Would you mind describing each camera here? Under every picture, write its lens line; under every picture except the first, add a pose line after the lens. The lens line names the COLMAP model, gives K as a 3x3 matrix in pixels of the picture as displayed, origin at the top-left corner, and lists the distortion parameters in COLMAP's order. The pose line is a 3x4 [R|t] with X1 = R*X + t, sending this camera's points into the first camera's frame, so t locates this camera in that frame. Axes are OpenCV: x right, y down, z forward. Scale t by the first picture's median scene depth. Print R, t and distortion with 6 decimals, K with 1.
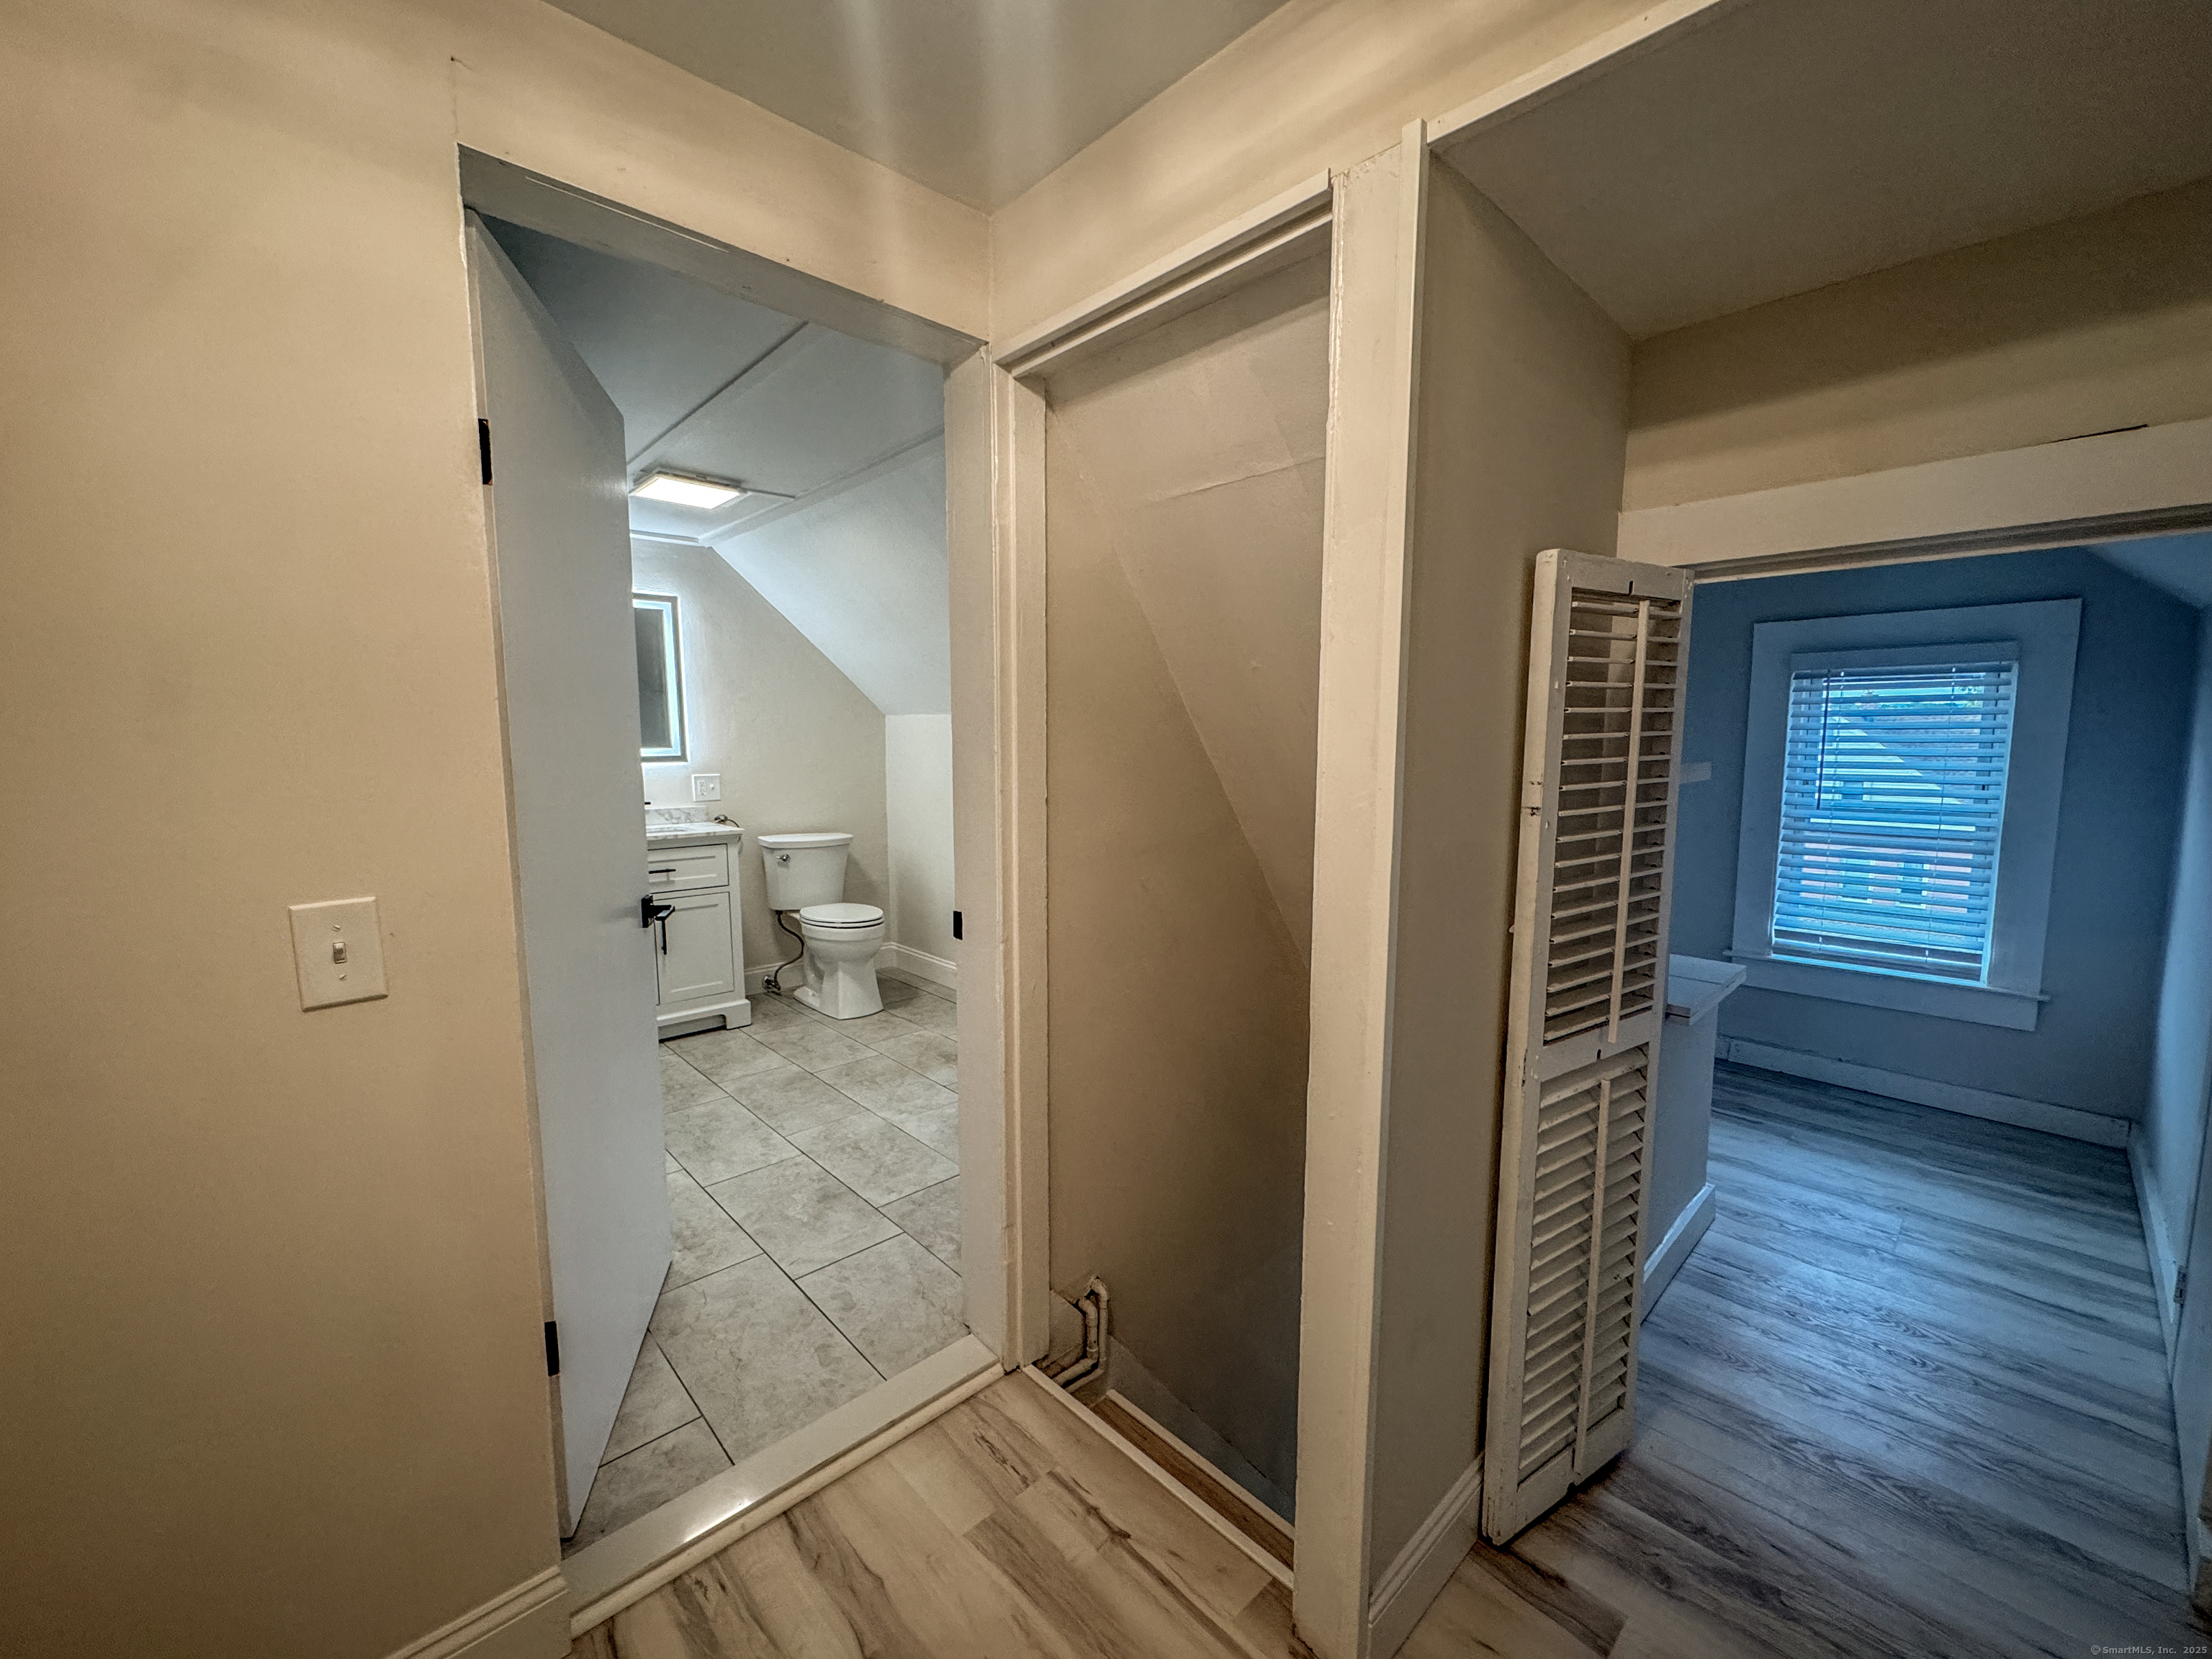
lens RADIAL K [[880.4, 0, 1090.4], [0, 880.4, 828.8], [0, 0, 1]] dist [-0.003966, 0.000725]
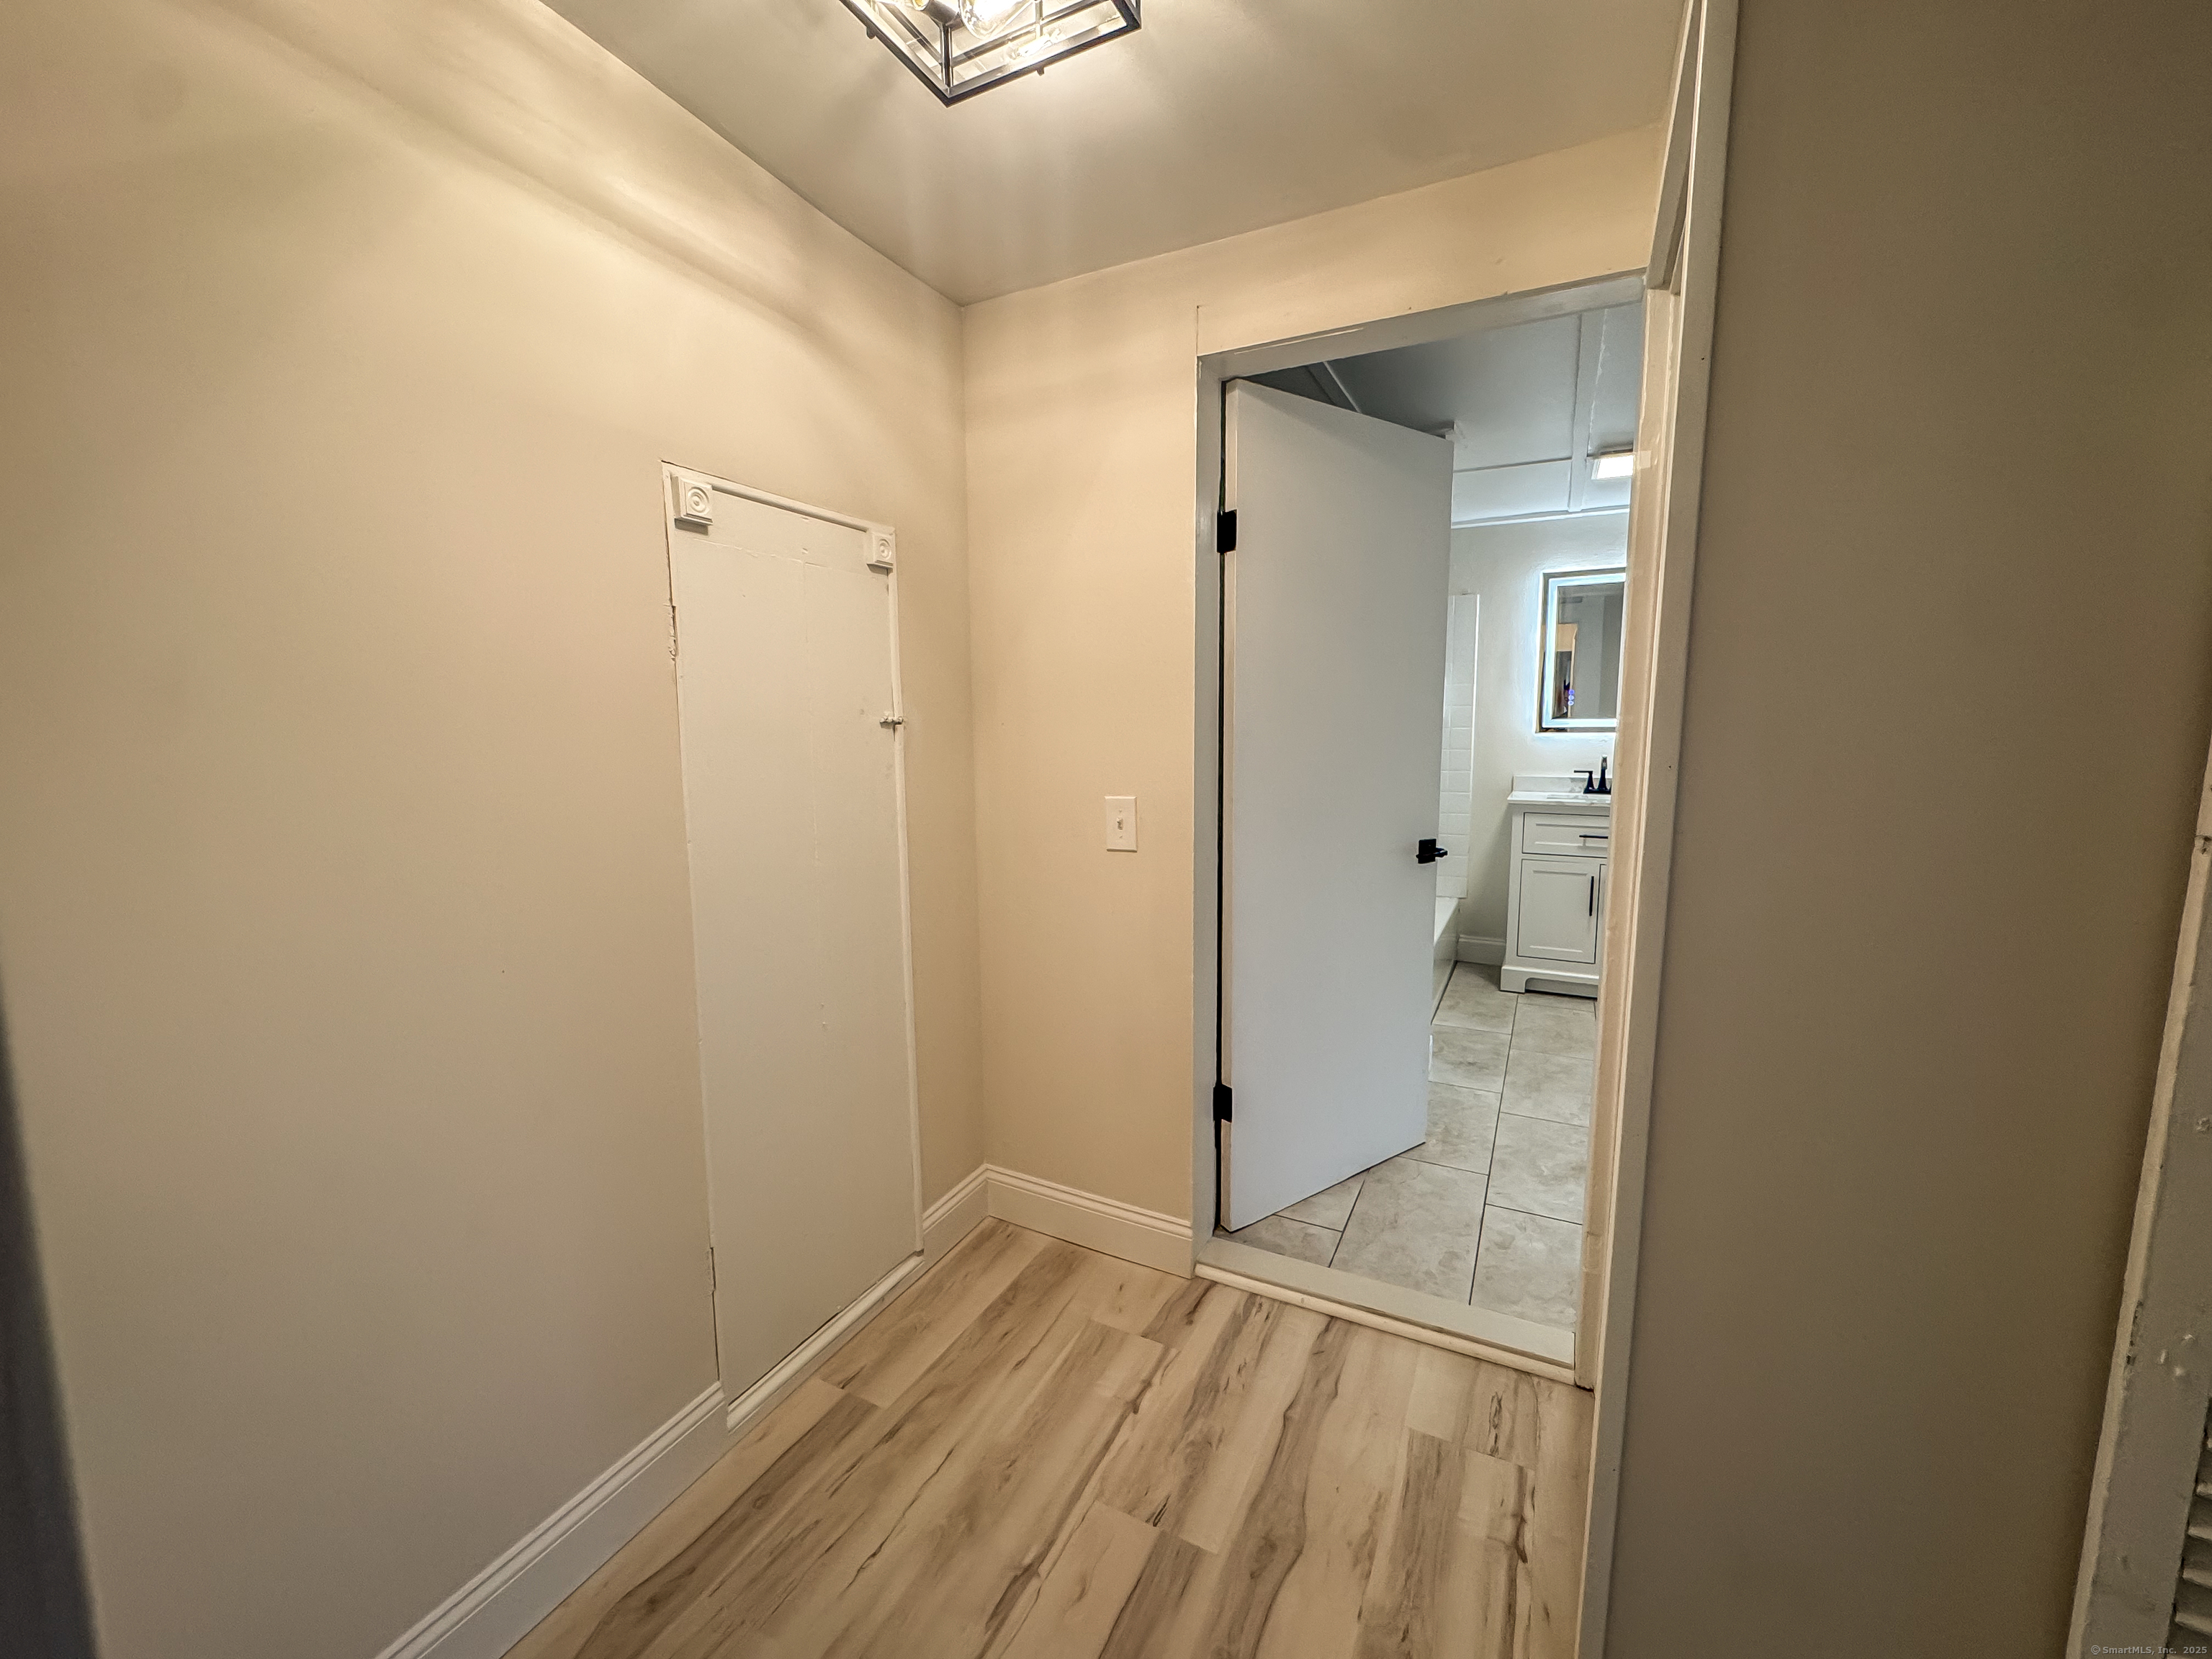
lens RADIAL K [[880.4, 0, 1124.8], [0, 880.4, 829.7], [0, 0, 1]] dist [-0.003966, 0.000725]
pose [[0.361038, 0.122317, -0.924494, 0.294569], [-0.090596, 0.991272, 0.095772, -0.009690], [0.928140, 0.049179, 0.368968, 0.096842]]
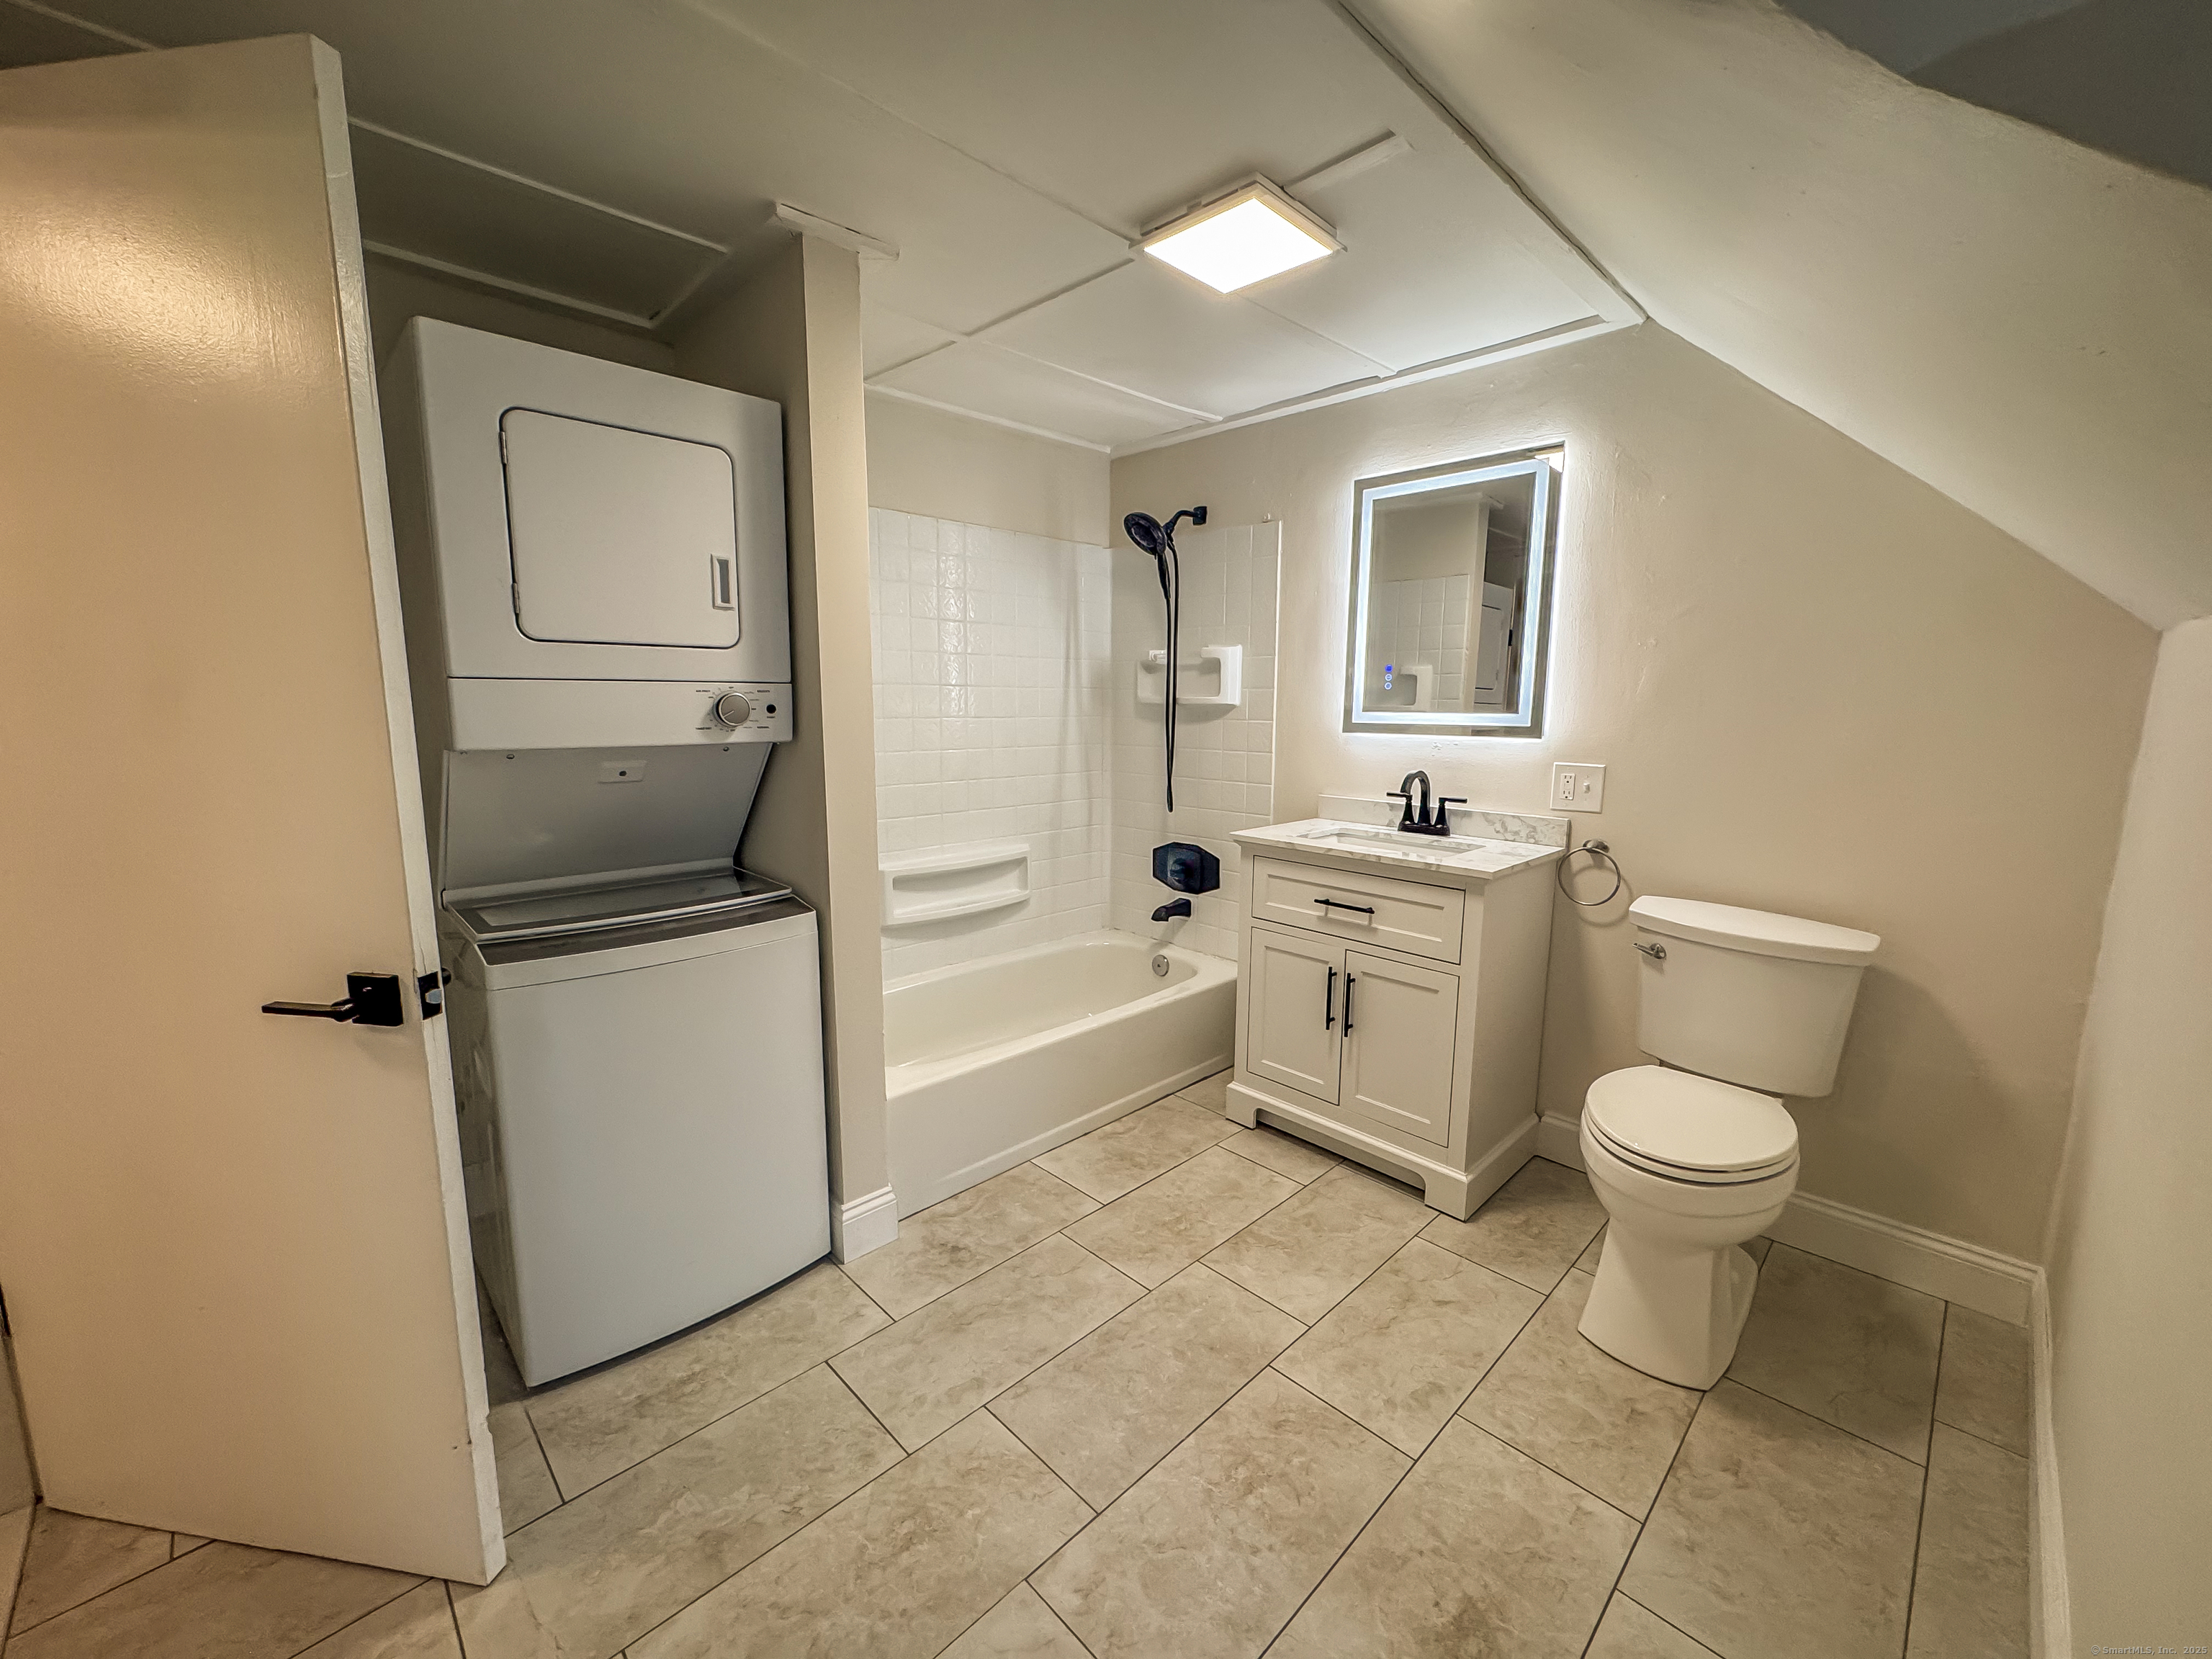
lens RADIAL K [[880.4, 0, 1111.9], [0, 880.4, 832.7], [0, 0, 1]] dist [-0.003966, 0.000725]
pose [[0.037715, 0.160194, -0.986365, 0.133601], [-0.107738, 0.981965, 0.155360, -0.094992], [0.993464, 0.100410, 0.054294, 0.887019]]
